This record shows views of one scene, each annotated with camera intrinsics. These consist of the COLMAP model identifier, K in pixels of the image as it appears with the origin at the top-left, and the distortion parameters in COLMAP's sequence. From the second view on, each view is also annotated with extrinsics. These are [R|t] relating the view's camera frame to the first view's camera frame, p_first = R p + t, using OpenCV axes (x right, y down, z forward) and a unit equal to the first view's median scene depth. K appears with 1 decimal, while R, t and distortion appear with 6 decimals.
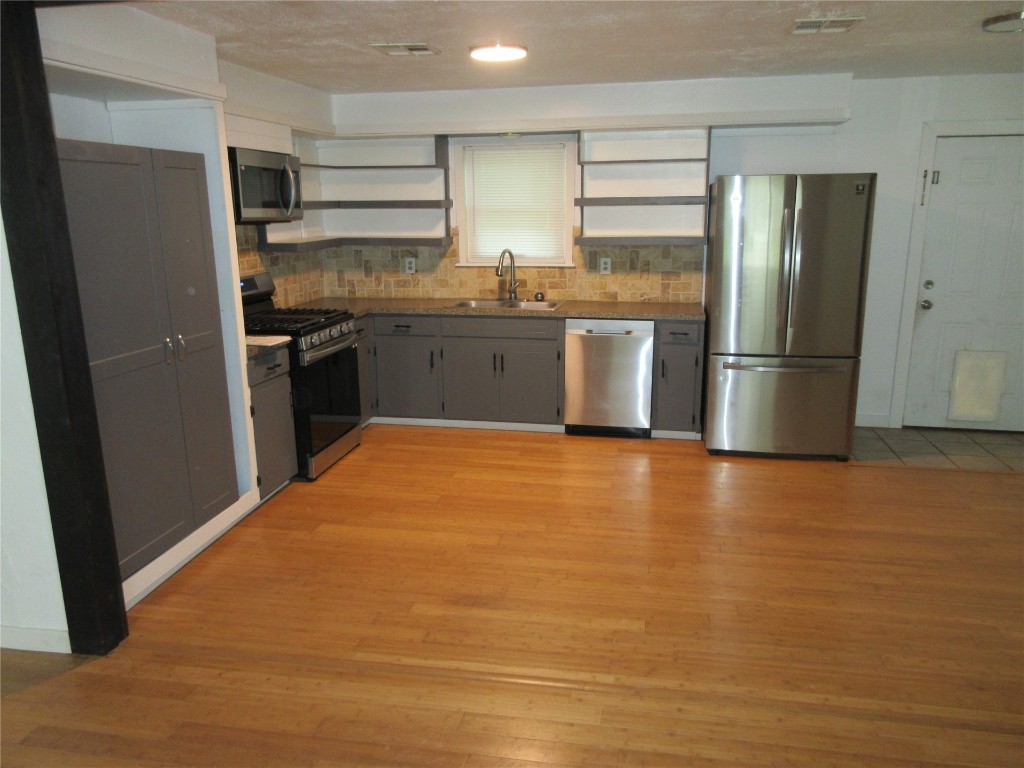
lens RADIAL K [[768.1, 0, 512.0], [0, 768.1, 384.0], [0, 0, 1]] dist [-0.004943, 0.000494]
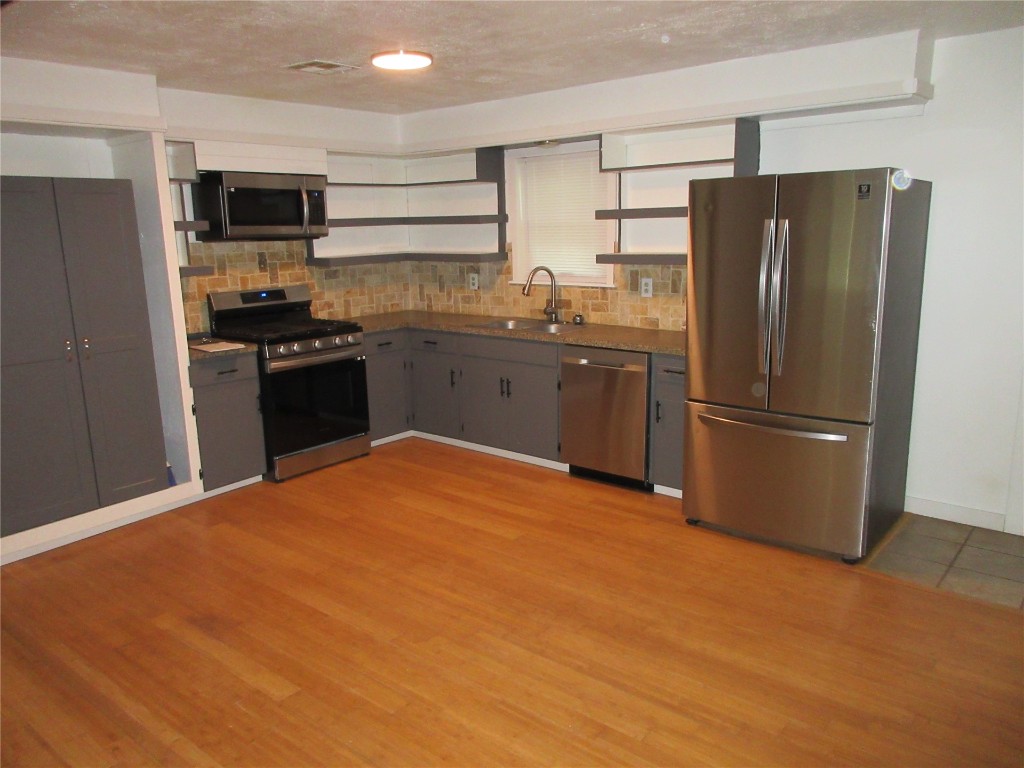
lens RADIAL K [[768.1, 0, 512.0], [0, 768.1, 384.0], [0, 0, 1]] dist [-0.004943, 0.000494]
pose [[0.877678, 0.087249, -0.471241, 0.422626], [-0.095334, 0.995423, 0.006743, -0.038408], [0.469673, 0.039007, 0.881978, 0.175718]]
